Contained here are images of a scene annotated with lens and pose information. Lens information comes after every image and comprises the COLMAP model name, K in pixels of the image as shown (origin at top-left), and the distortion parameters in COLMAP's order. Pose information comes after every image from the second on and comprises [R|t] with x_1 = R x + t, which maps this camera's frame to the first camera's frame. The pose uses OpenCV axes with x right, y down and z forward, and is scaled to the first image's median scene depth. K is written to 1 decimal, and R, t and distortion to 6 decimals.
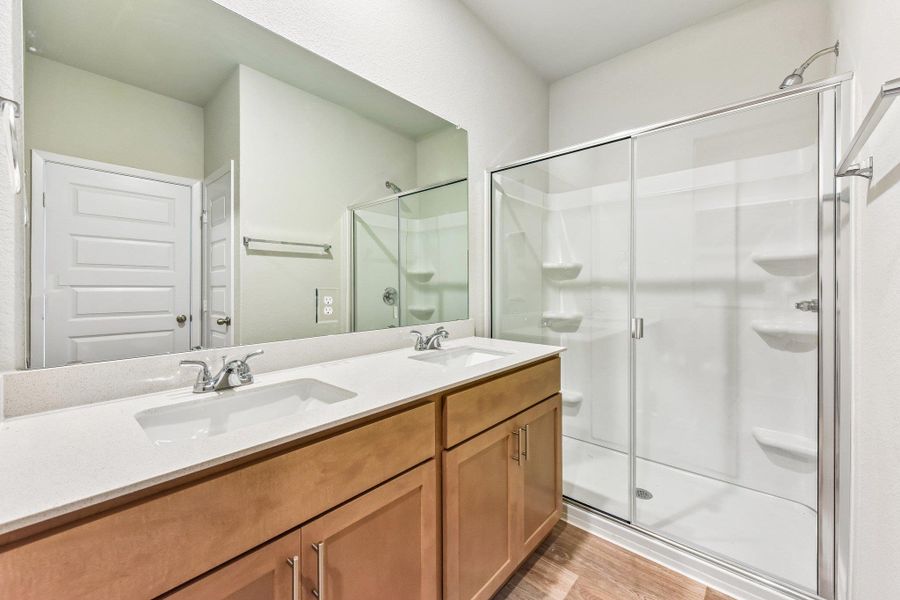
lens RADIAL K [[360.0, 0, 452.3], [0, 360.0, 287.6], [0, 0, 1]] dist [0.002786, -0.000118]
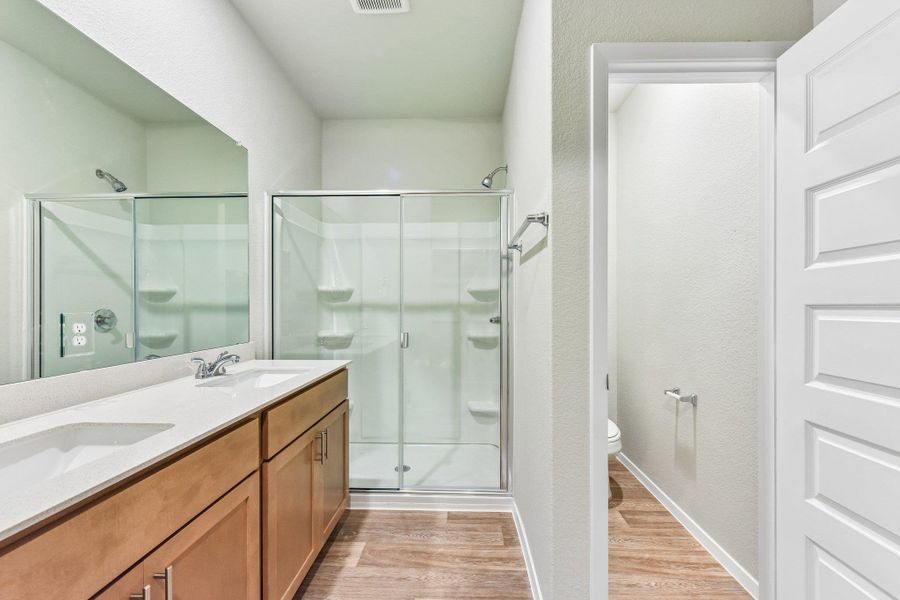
lens RADIAL K [[354.3, 0, 455.8], [0, 354.3, 306.8], [0, 0, 1]] dist [-0.001311, -0.000165]
pose [[0.772335, 0.000335, 0.635215, -0.166071], [0.000237, 1.000000, -0.000815, -0.009802], [-0.635215, 0.000780, 0.772335, -0.123953]]
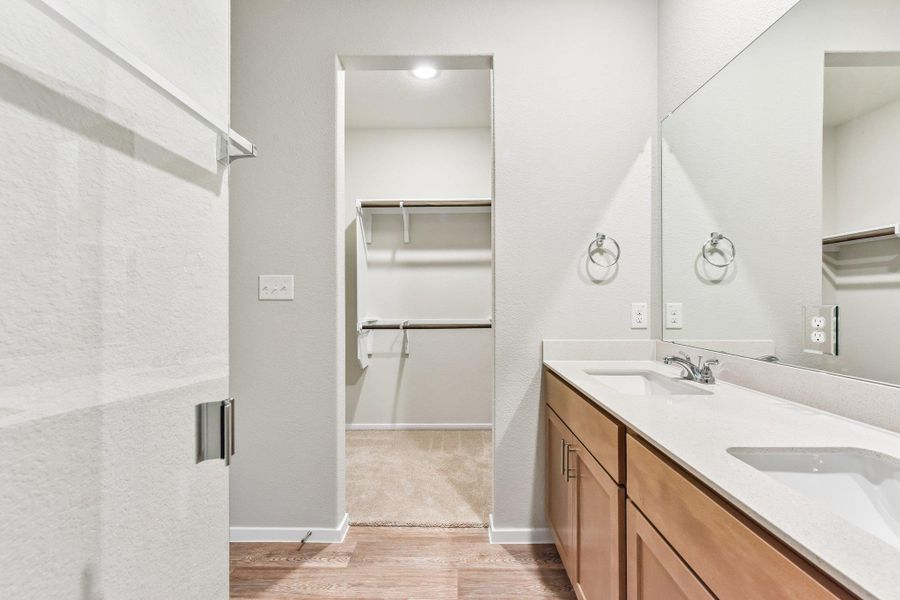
lens RADIAL K [[360.0, 0, 452.3], [0, 360.0, 287.6], [0, 0, 1]] dist [0.002786, -0.000118]
pose [[-0.760305, -0.017636, -0.649326, 0.562832], [0.001418, 0.999584, -0.028809, -0.011511], [0.649564, -0.022824, -0.759964, 0.905515]]
